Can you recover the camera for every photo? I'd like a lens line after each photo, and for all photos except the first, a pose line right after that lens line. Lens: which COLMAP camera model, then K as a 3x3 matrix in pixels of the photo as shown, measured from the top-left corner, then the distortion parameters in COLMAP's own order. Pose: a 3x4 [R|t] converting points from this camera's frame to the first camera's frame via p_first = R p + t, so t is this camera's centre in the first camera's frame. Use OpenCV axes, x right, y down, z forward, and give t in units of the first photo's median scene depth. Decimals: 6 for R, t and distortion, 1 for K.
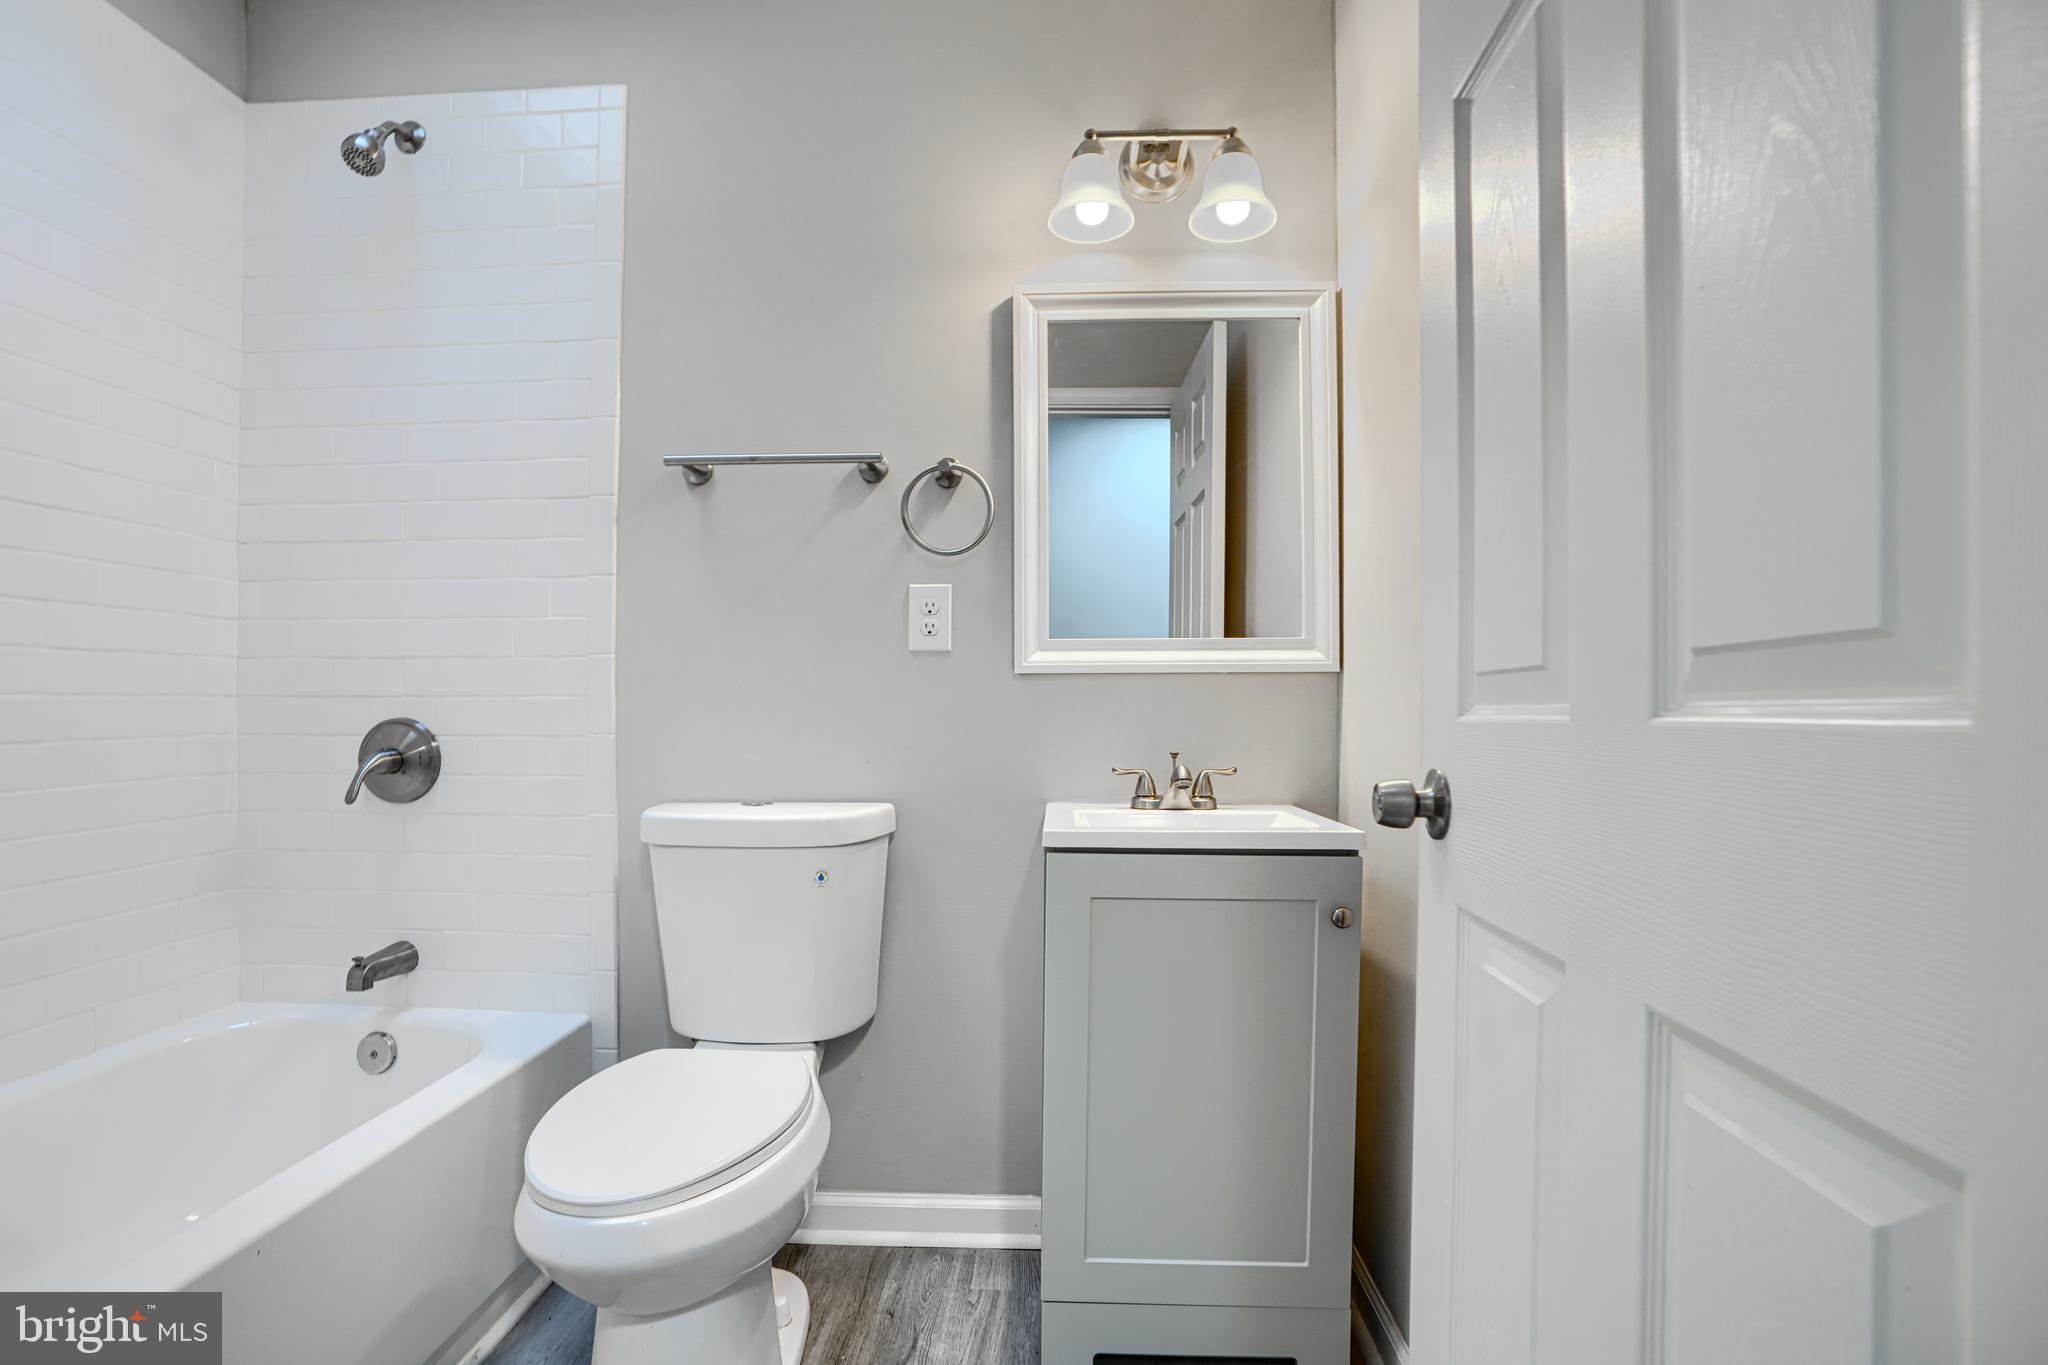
lens RADIAL K [[965.5, 0, 1020.1], [0, 965.5, 702.1], [0, 0, 1]] dist [-0.037107, 0.028381]
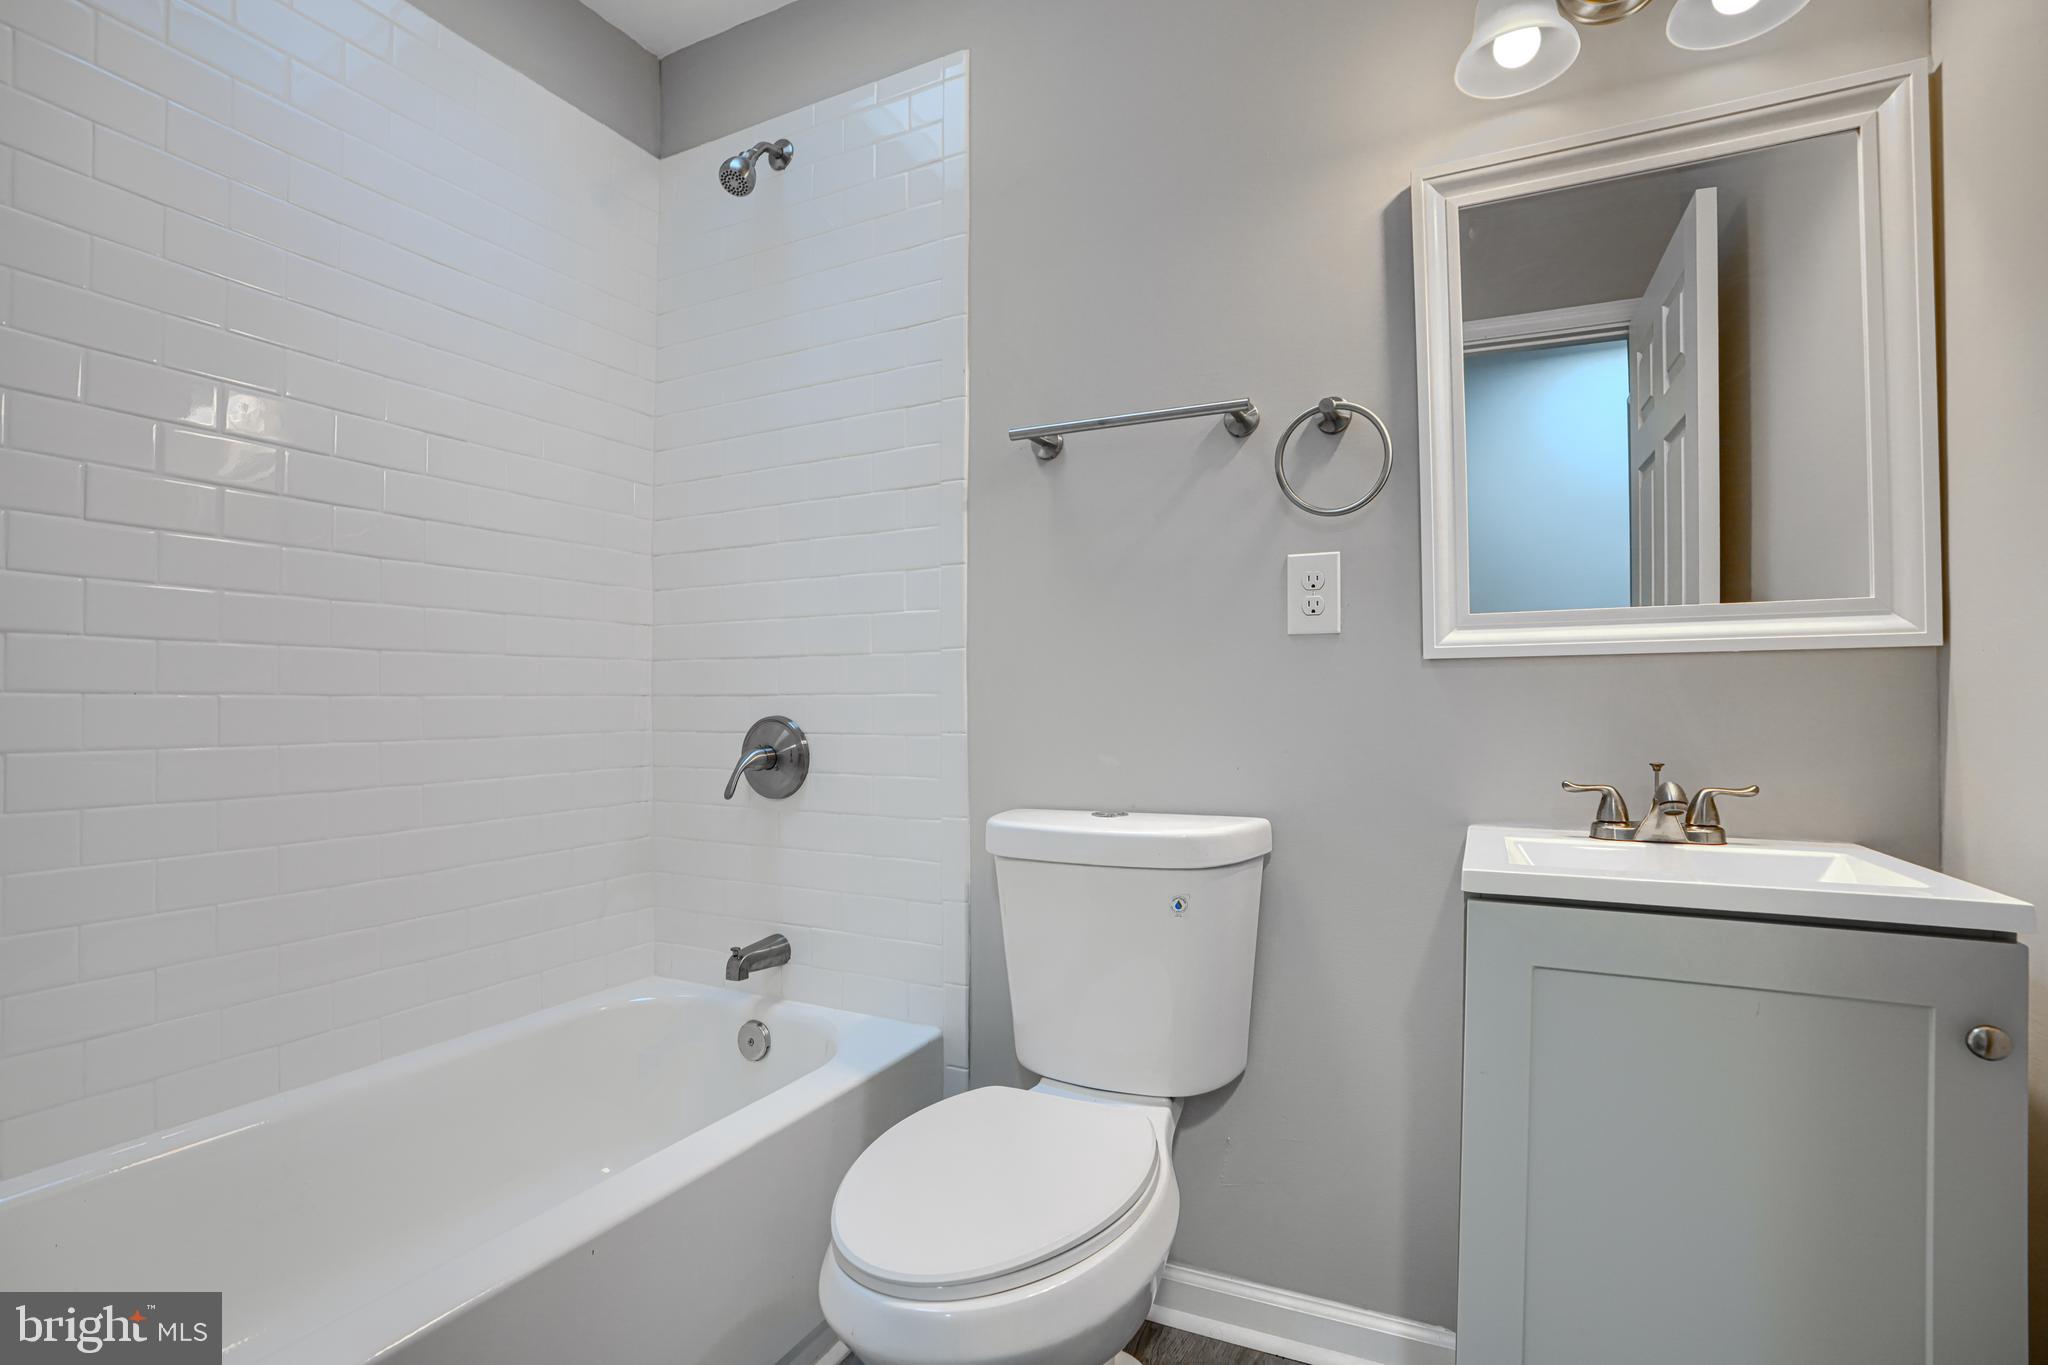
lens RADIAL K [[968.5, 0, 1023.0], [0, 968.5, 695.8], [0, 0, 1]] dist [-0.070995, 0.028513]
pose [[0.917178, -0.008030, -0.398396, 0.005794], [0.006981, 0.999967, -0.004082, 0.001295], [0.398416, 0.000963, 0.917204, 0.162331]]
